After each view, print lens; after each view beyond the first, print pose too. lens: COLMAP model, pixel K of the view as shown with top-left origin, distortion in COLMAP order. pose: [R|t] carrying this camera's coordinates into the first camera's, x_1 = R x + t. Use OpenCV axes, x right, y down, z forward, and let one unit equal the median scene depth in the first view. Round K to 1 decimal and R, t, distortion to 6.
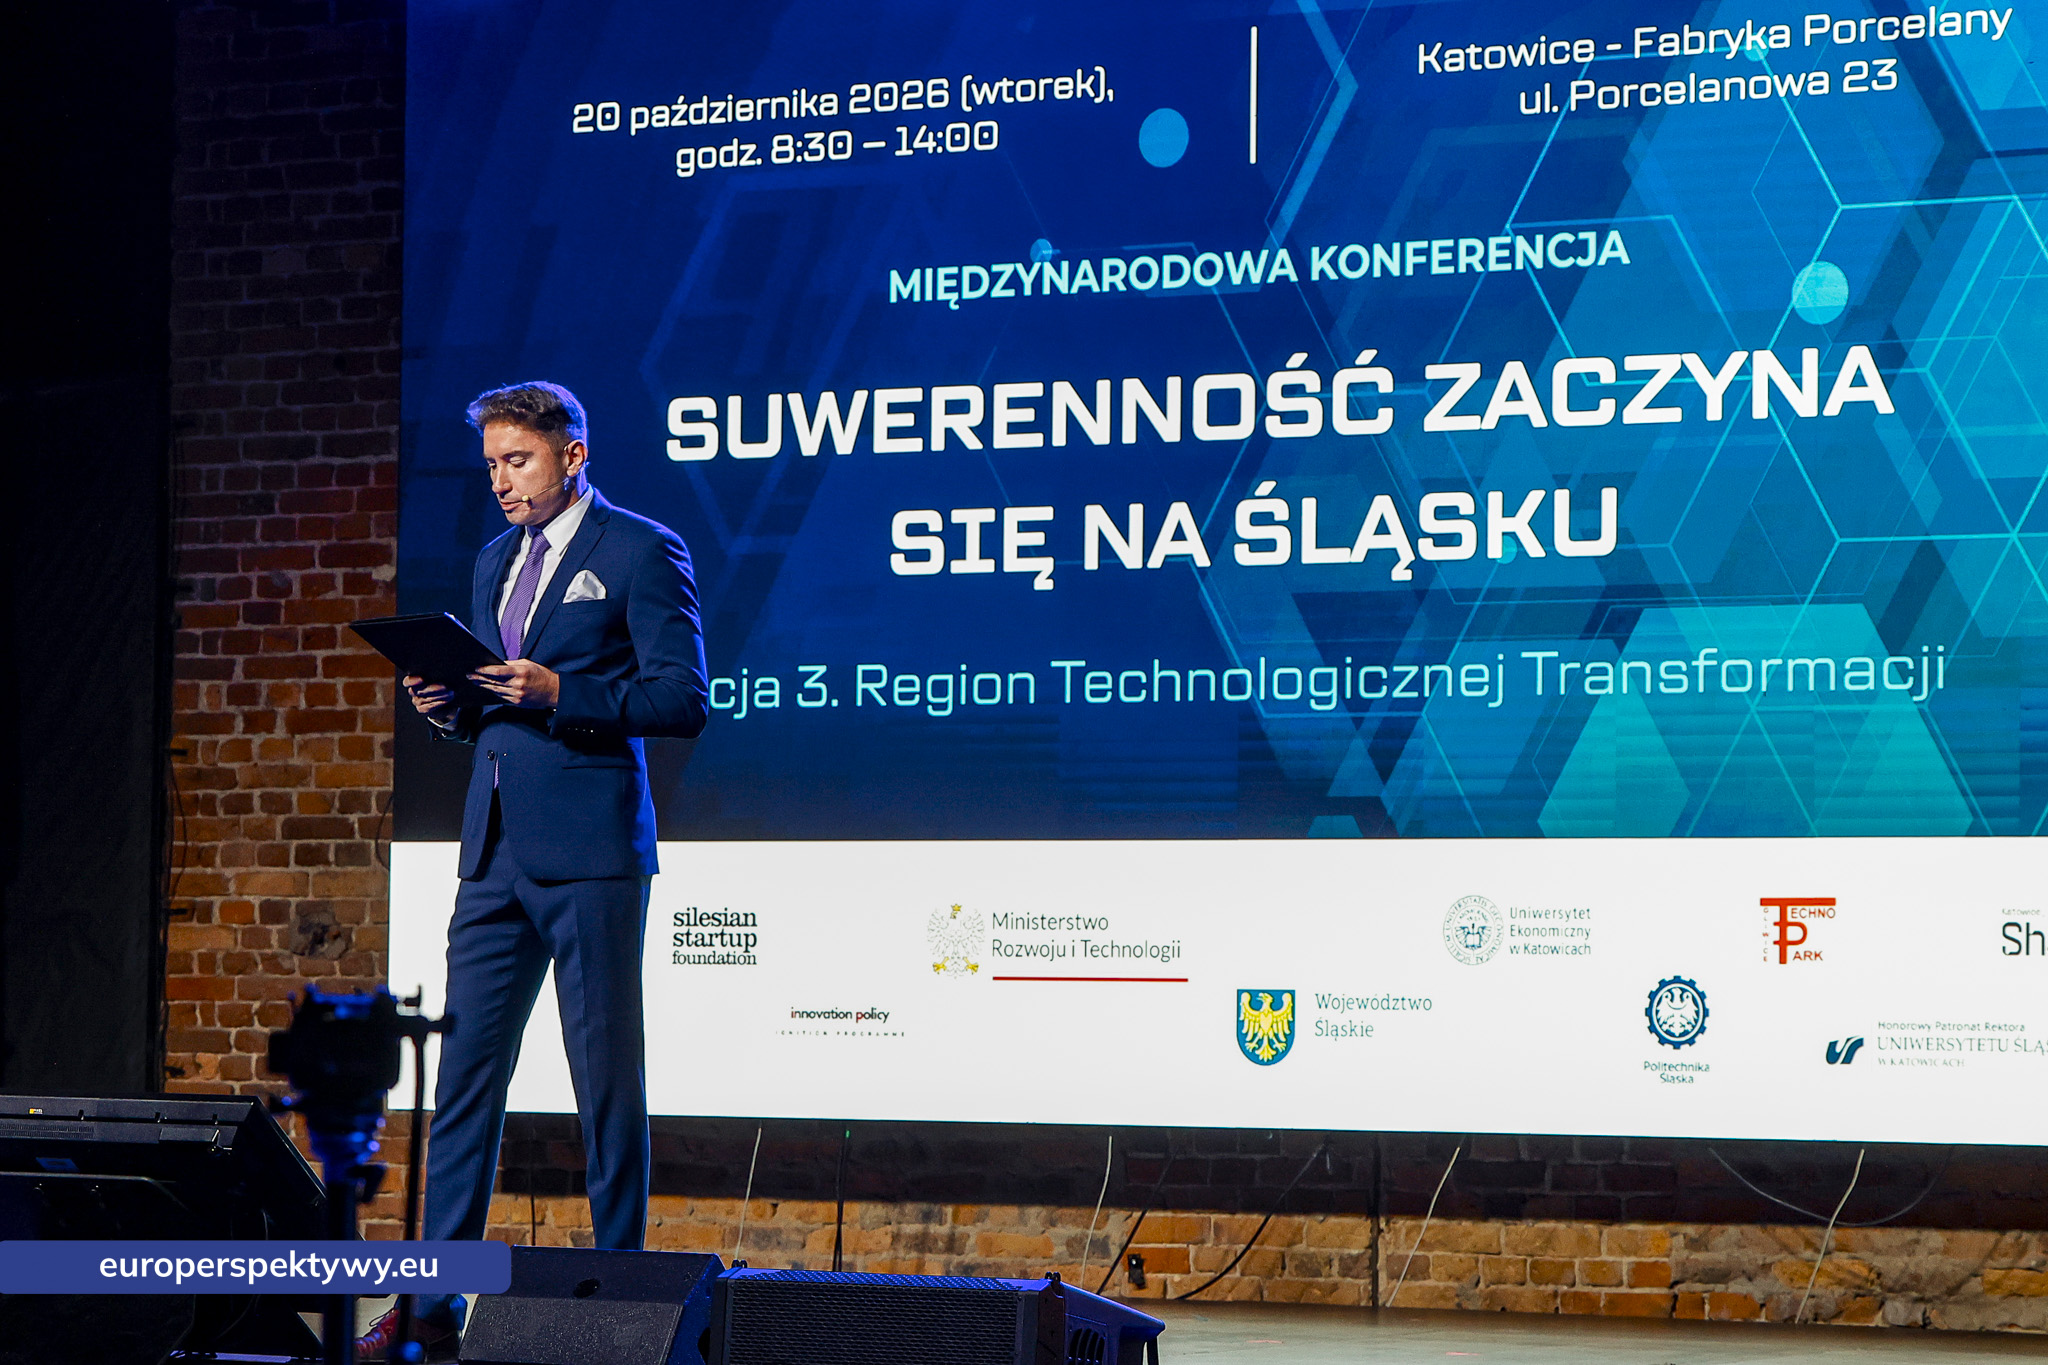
lens RADIAL K [[8472.7, 0, 1024.0], [0, 8472.7, 682.5], [0, 0, 1]] dist [0.251822, 1.053403]
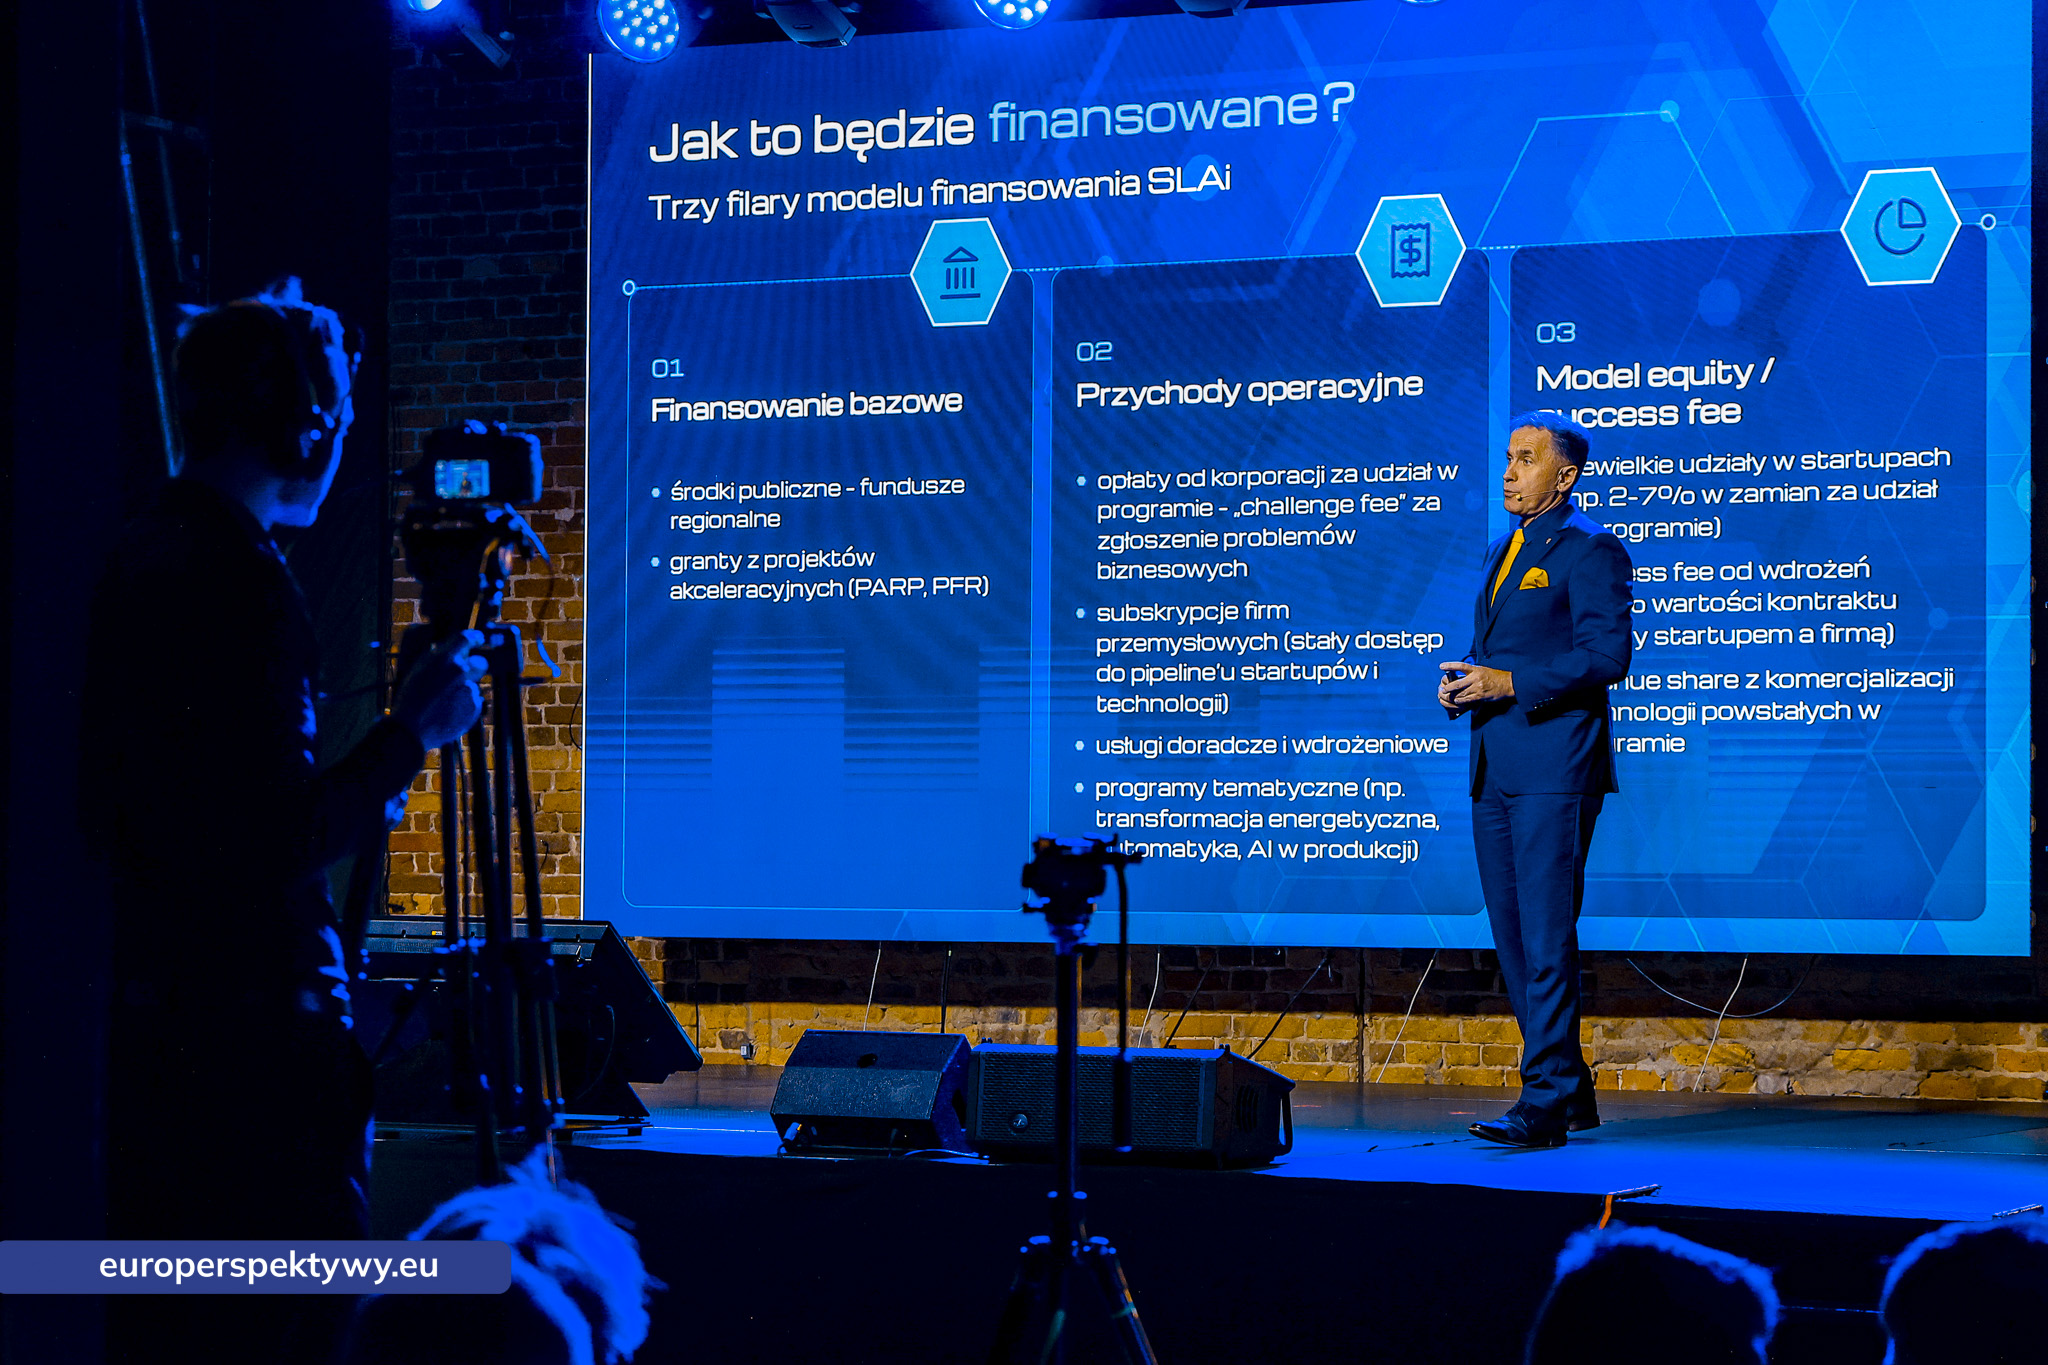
lens RADIAL K [[8472.7, 0, 1024.0], [0, 8472.7, 682.5], [0, 0, 1]] dist [0.251822, 1.053403]
pose [[0.998214, -0.004545, 0.059564, -0.086072], [0.003544, 0.999851, 0.016910, -0.009358], [-0.059632, -0.016668, 0.998081, -0.280960]]
